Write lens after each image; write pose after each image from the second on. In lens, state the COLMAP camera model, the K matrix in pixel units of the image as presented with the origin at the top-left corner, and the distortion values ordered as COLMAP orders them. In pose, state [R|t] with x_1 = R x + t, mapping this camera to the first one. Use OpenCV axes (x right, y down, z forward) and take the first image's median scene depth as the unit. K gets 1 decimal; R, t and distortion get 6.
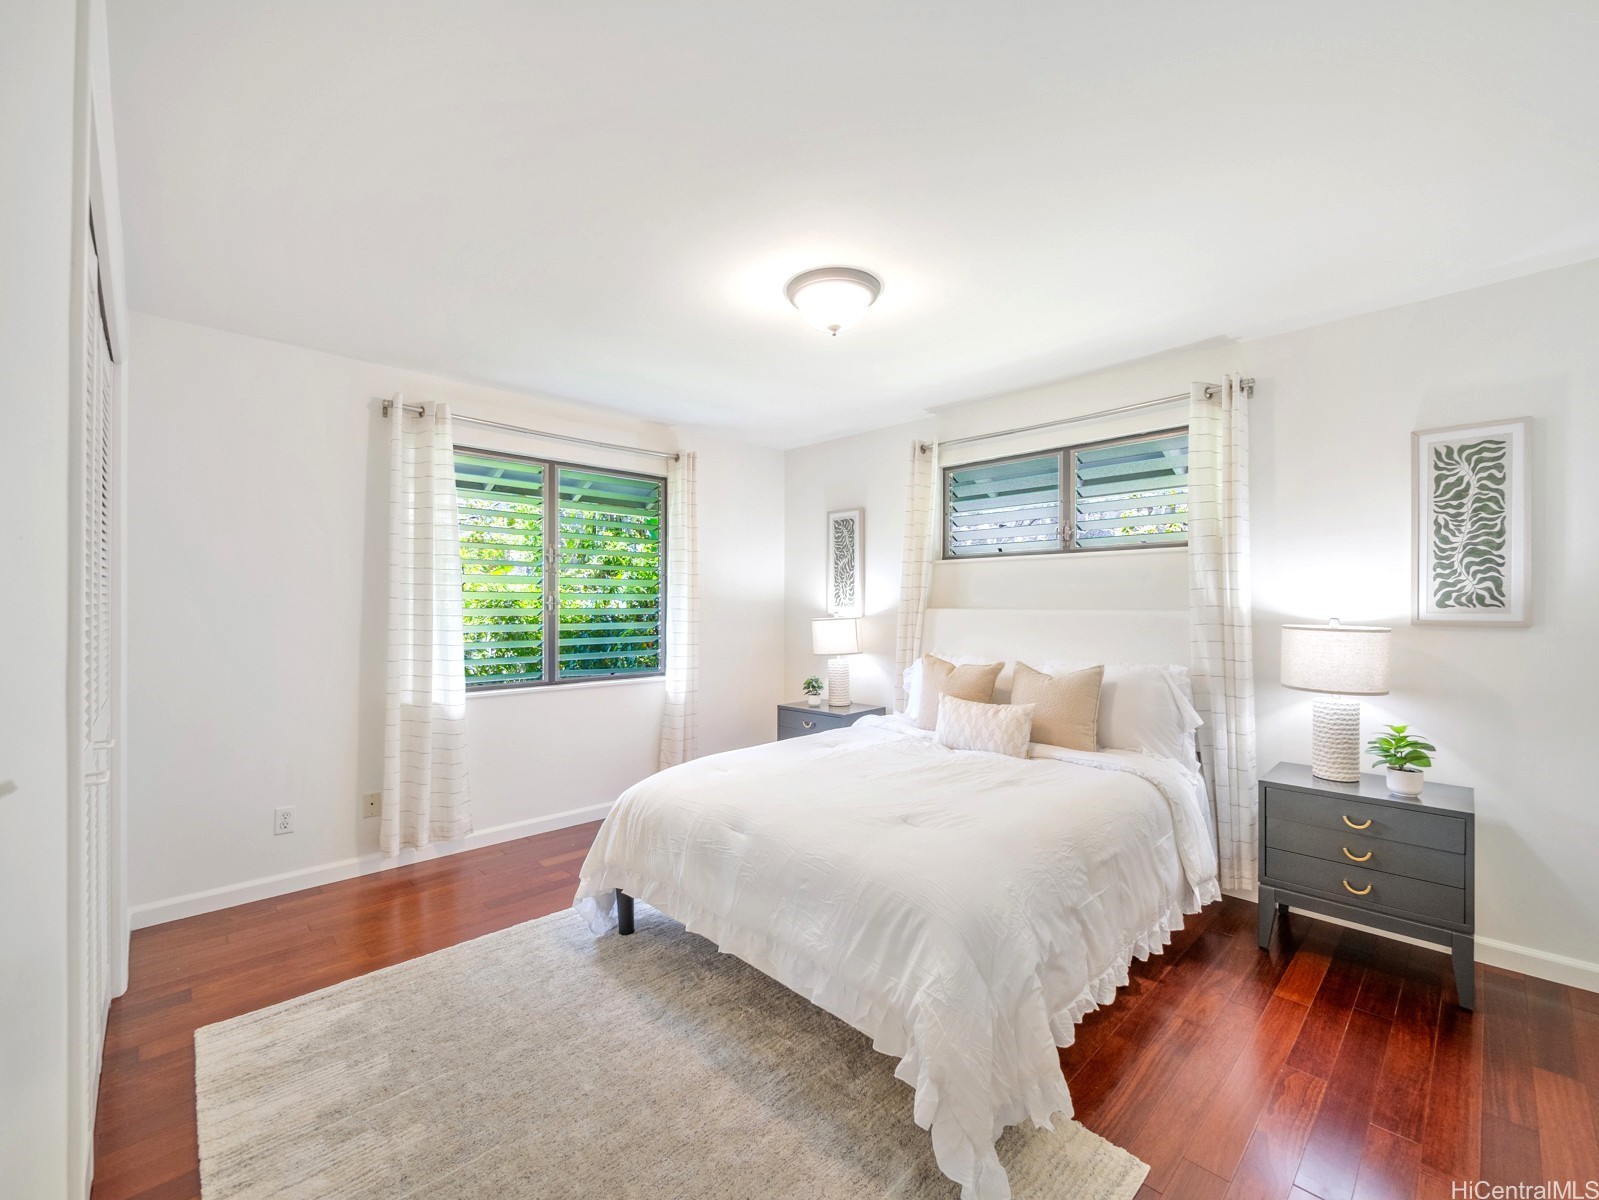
lens RADIAL K [[667.9, 0, 803.9], [0, 667.9, 597.2], [0, 0, 1]] dist [-0.000745, 0.000610]
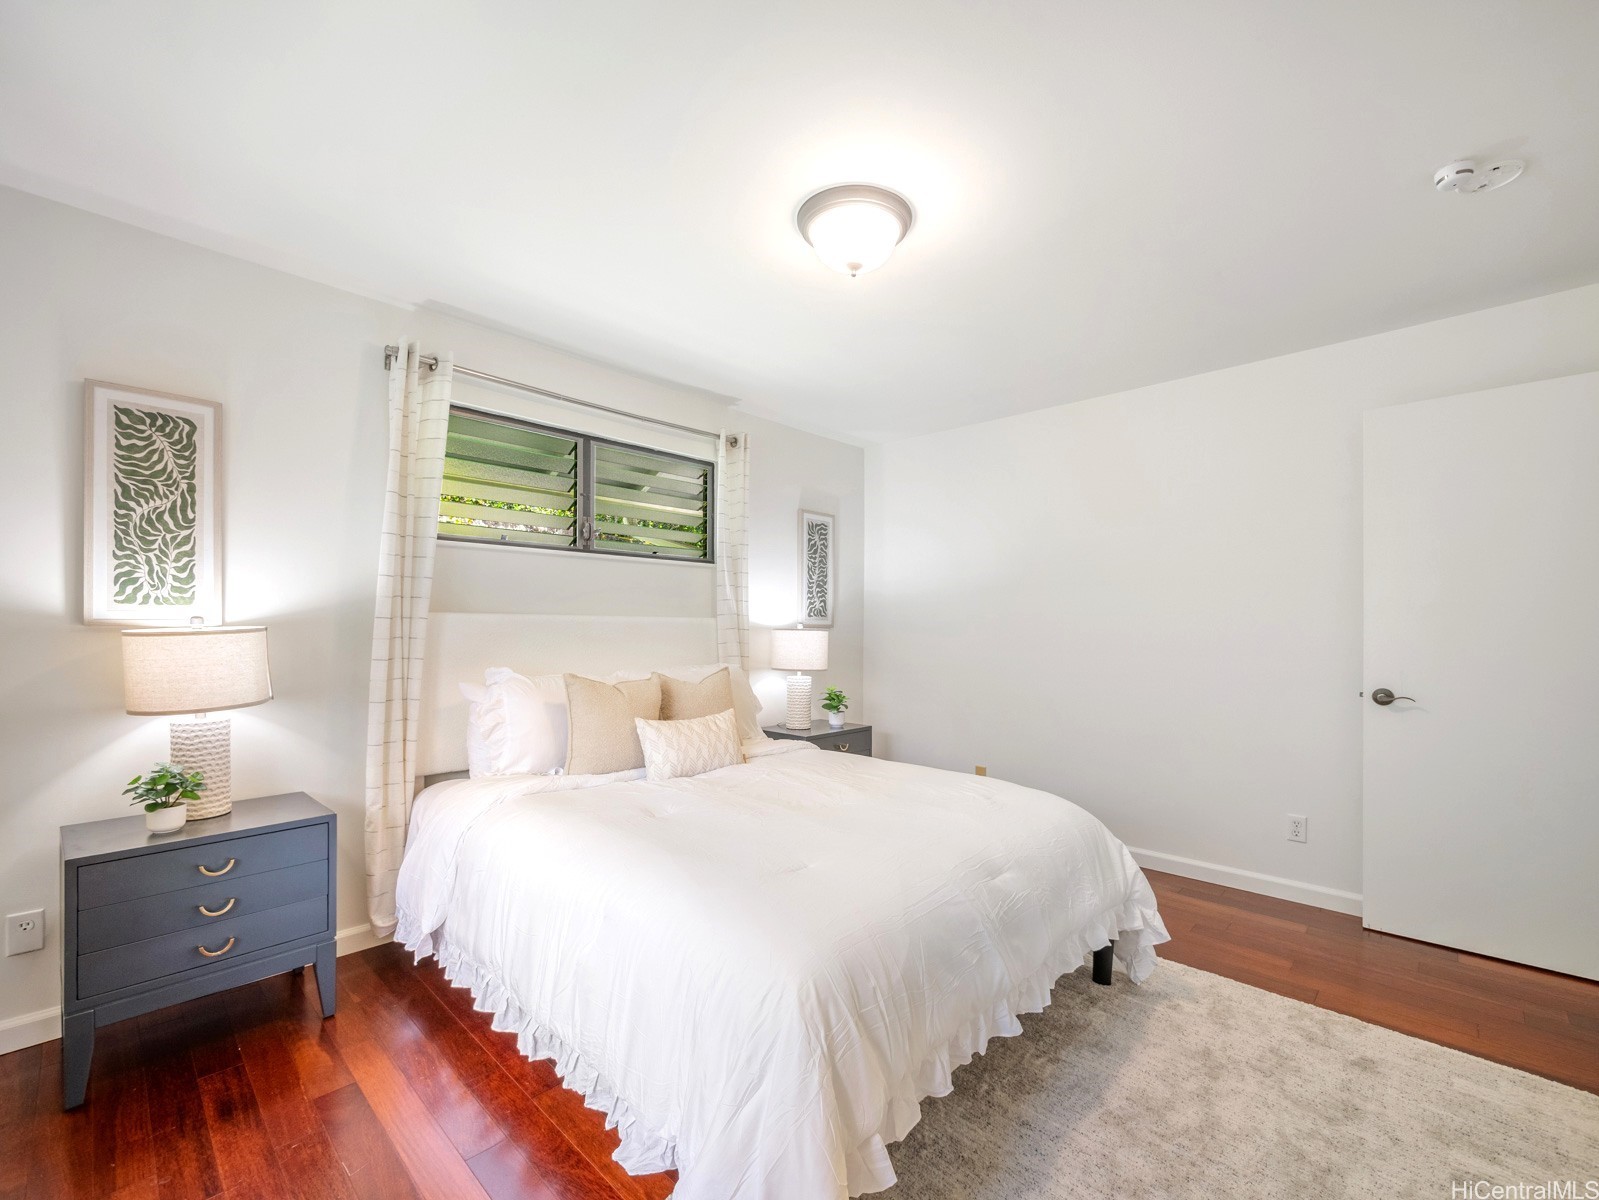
lens RADIAL K [[684.6, 0, 814.1], [0, 684.6, 612.3], [0, 0, 1]] dist [-0.001737, -0.000106]
pose [[-0.036348, 0.024222, 0.999046, -0.674022], [-0.011719, 0.999627, -0.024662, 0.040705], [-0.999270, -0.012604, -0.036051, 0.916708]]
